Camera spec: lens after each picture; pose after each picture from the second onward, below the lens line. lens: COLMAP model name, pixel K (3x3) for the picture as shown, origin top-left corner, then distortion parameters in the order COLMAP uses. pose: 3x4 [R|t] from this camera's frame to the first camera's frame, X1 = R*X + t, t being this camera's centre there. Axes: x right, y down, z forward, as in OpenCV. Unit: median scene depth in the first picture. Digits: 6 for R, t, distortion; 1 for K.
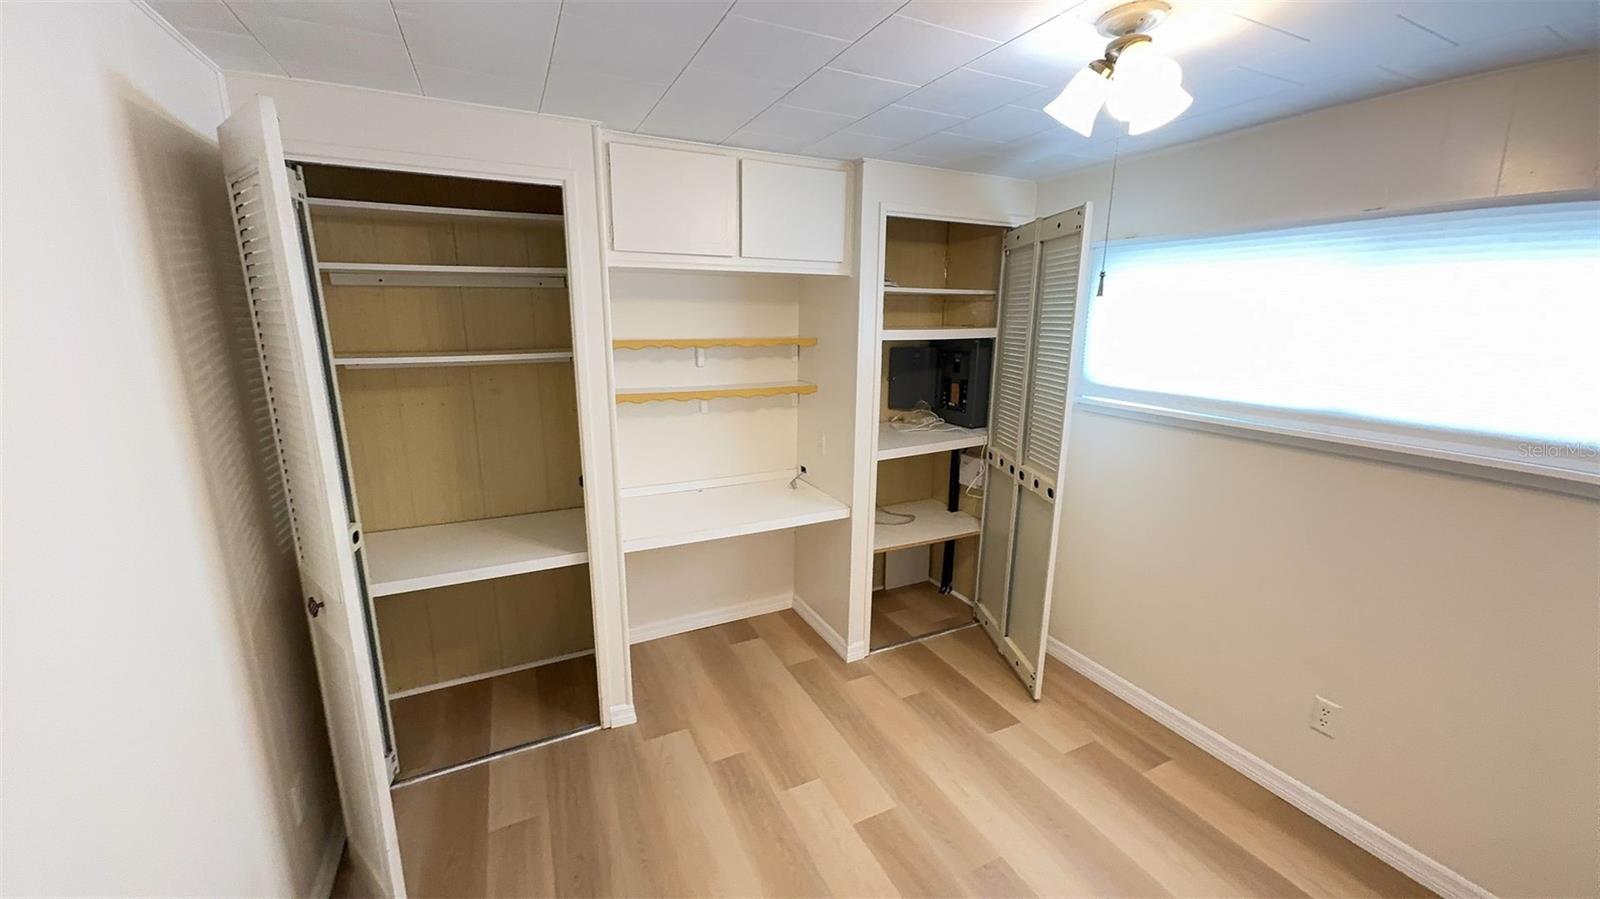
lens RADIAL K [[603.7, 0, 796.6], [0, 603.7, 450.4], [0, 0, 1]] dist [0.000278, 0.000045]
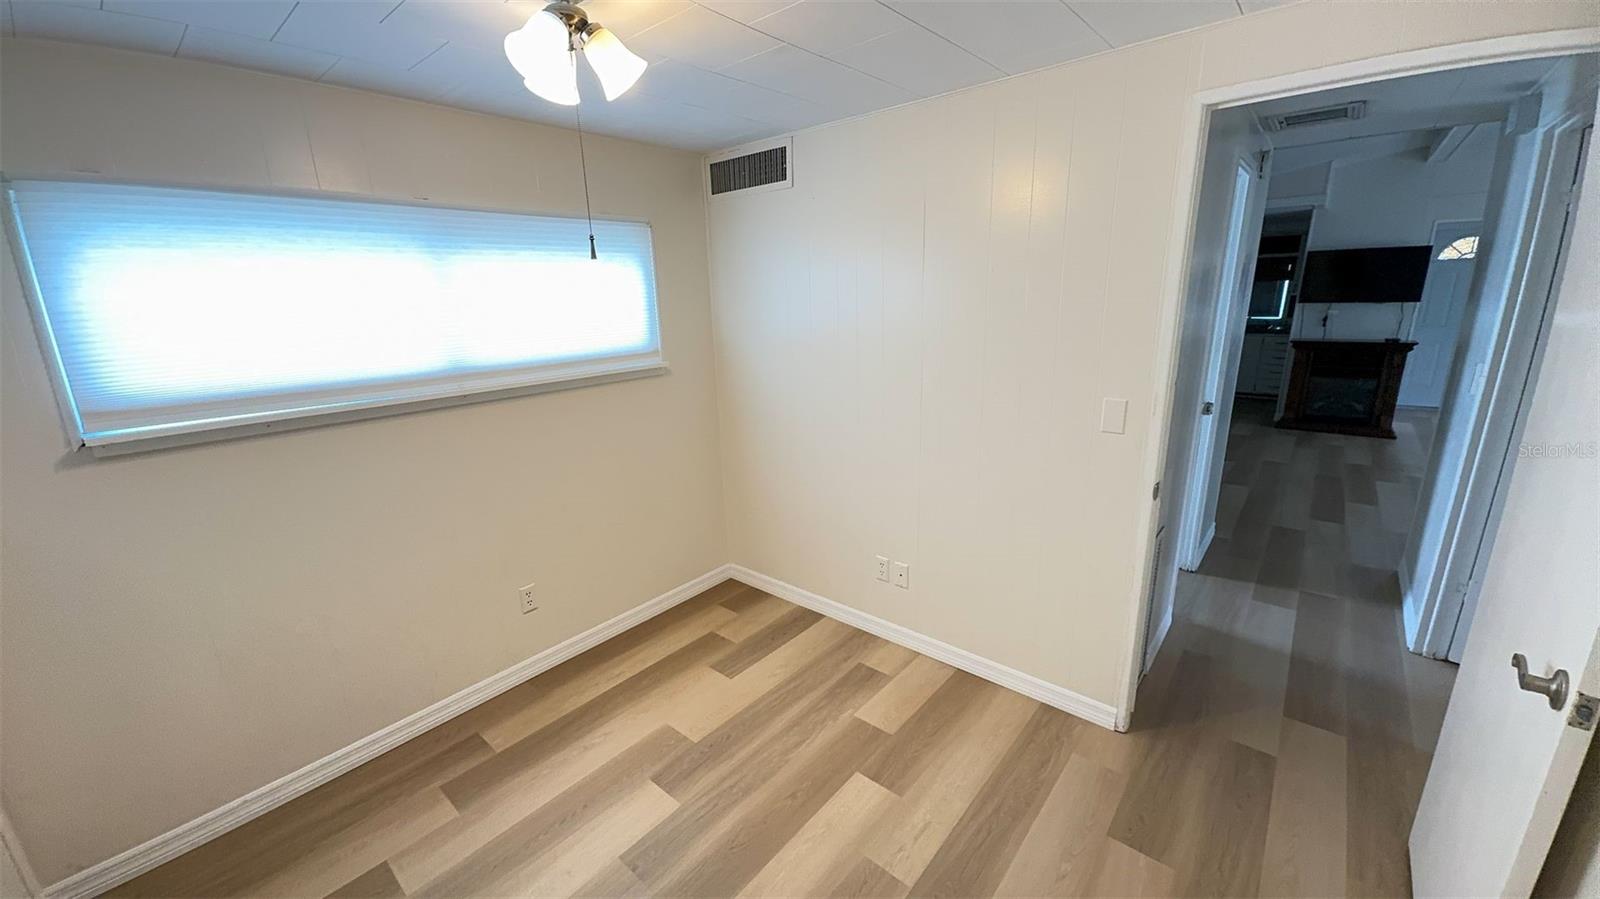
lens RADIAL K [[603.7, 0, 796.6], [0, 603.7, 450.4], [0, 0, 1]] dist [0.000278, 0.000045]
pose [[-0.398576, -0.228052, 0.888329, -0.378632], [0.238893, 0.909340, 0.340633, -0.133326], [-0.885476, 0.347984, -0.307961, 0.664680]]
